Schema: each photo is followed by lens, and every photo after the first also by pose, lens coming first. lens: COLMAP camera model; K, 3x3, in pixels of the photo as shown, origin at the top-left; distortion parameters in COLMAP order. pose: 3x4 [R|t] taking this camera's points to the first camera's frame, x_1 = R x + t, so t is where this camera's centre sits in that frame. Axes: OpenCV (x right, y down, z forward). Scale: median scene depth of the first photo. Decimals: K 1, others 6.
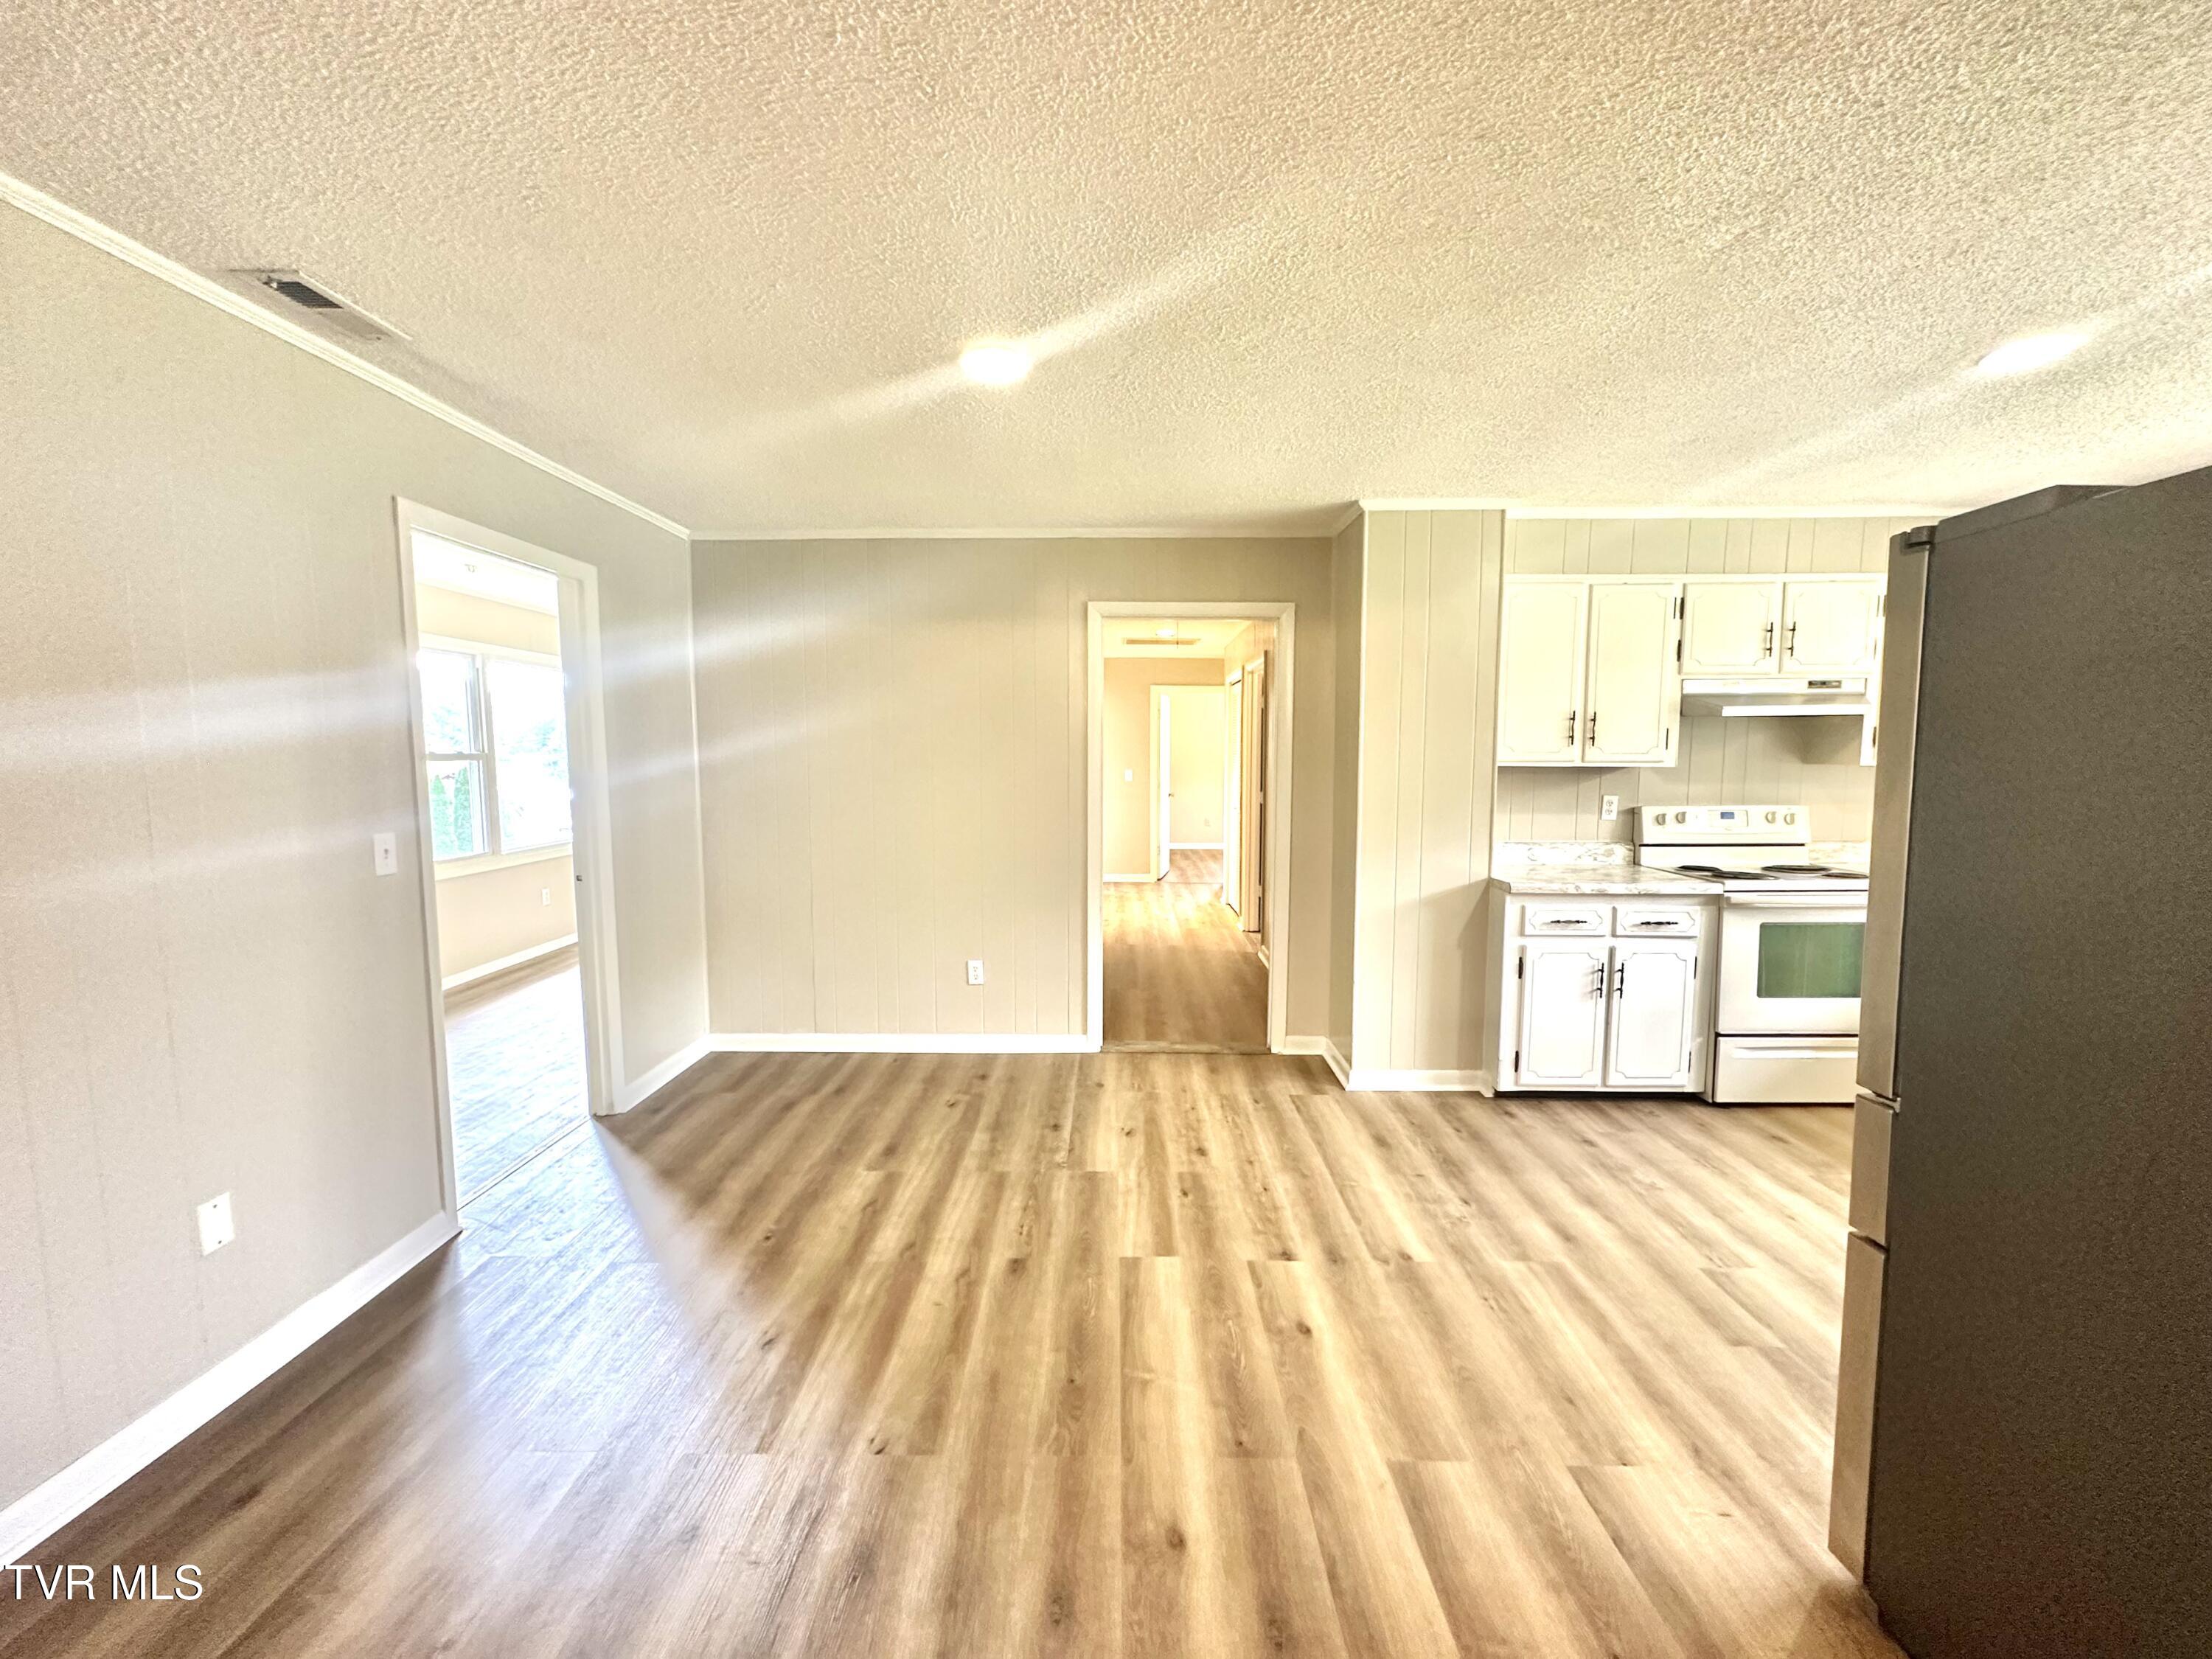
lens RADIAL K [[878.1, 0, 1106.0], [0, 878.1, 829.5], [0, 0, 1]] dist [-0.002155, 0.000095]
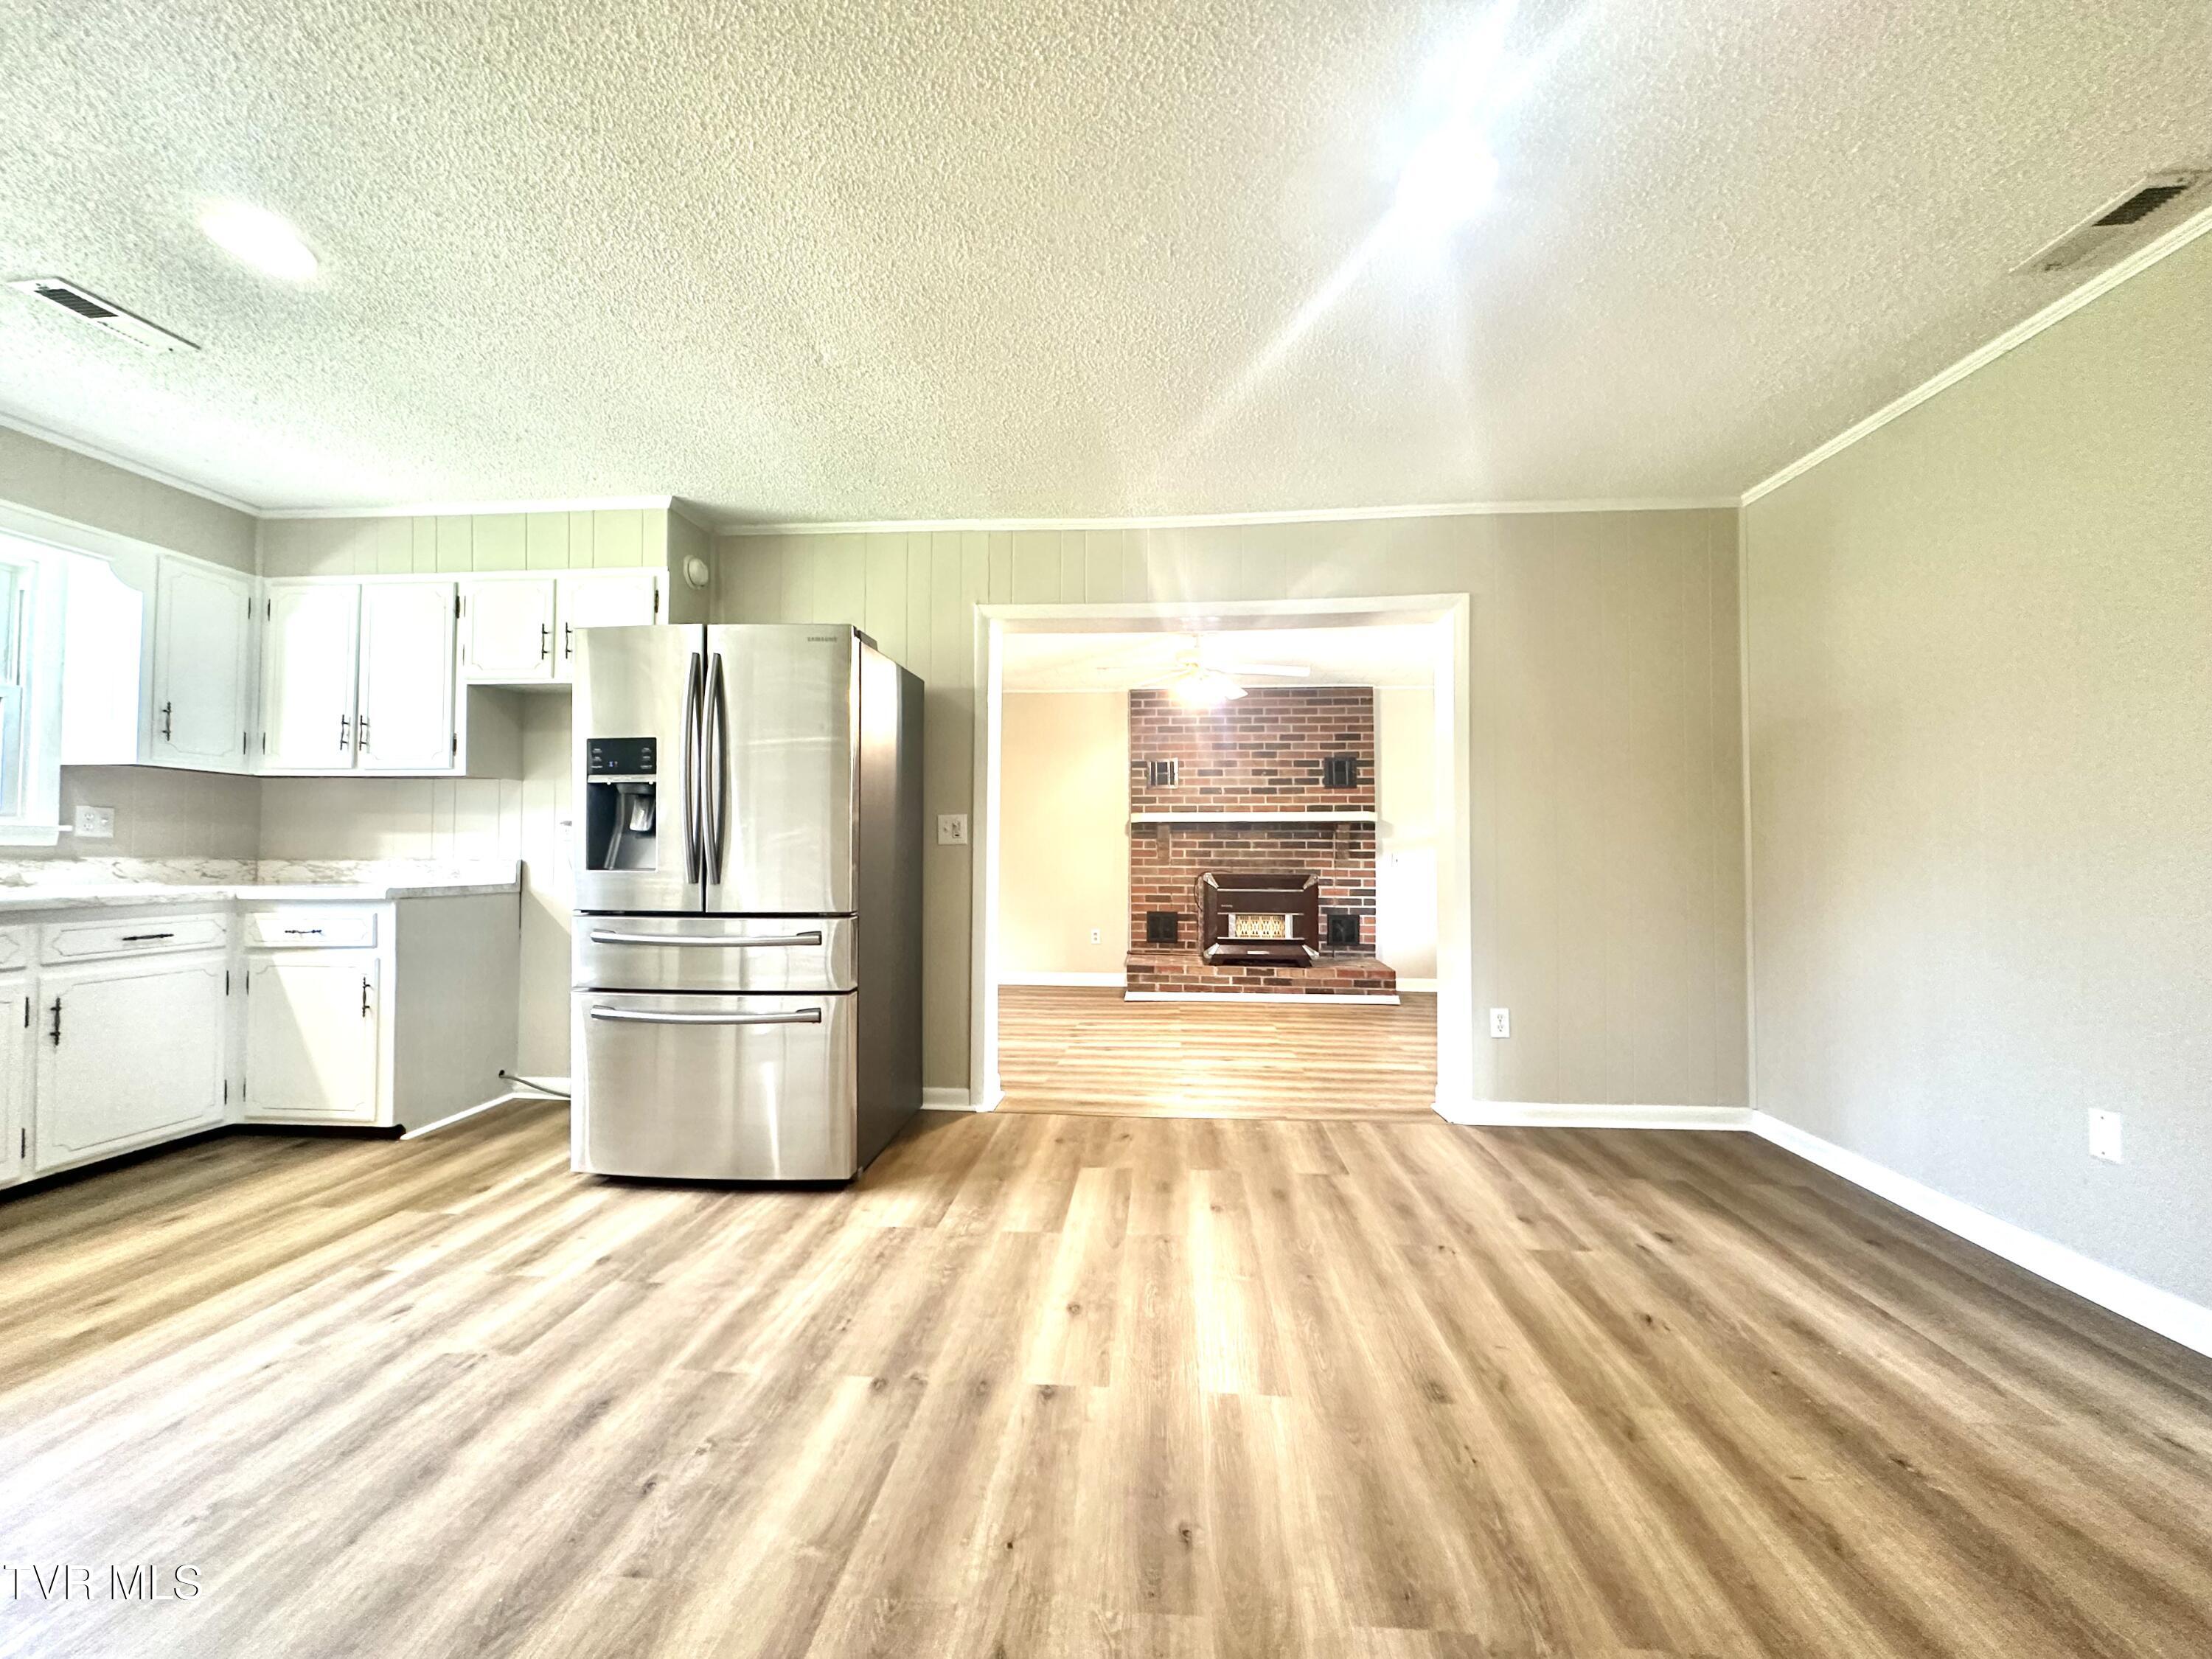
lens RADIAL K [[878.1, 0, 1106.0], [0, 878.1, 829.5], [0, 0, 1]] dist [-0.002155, 0.000095]
pose [[-0.998050, -0.000777, 0.062421, 0.108873], [0.003104, 0.998067, 0.062063, 0.001070], [-0.062349, 0.062136, -0.996118, 1.540161]]
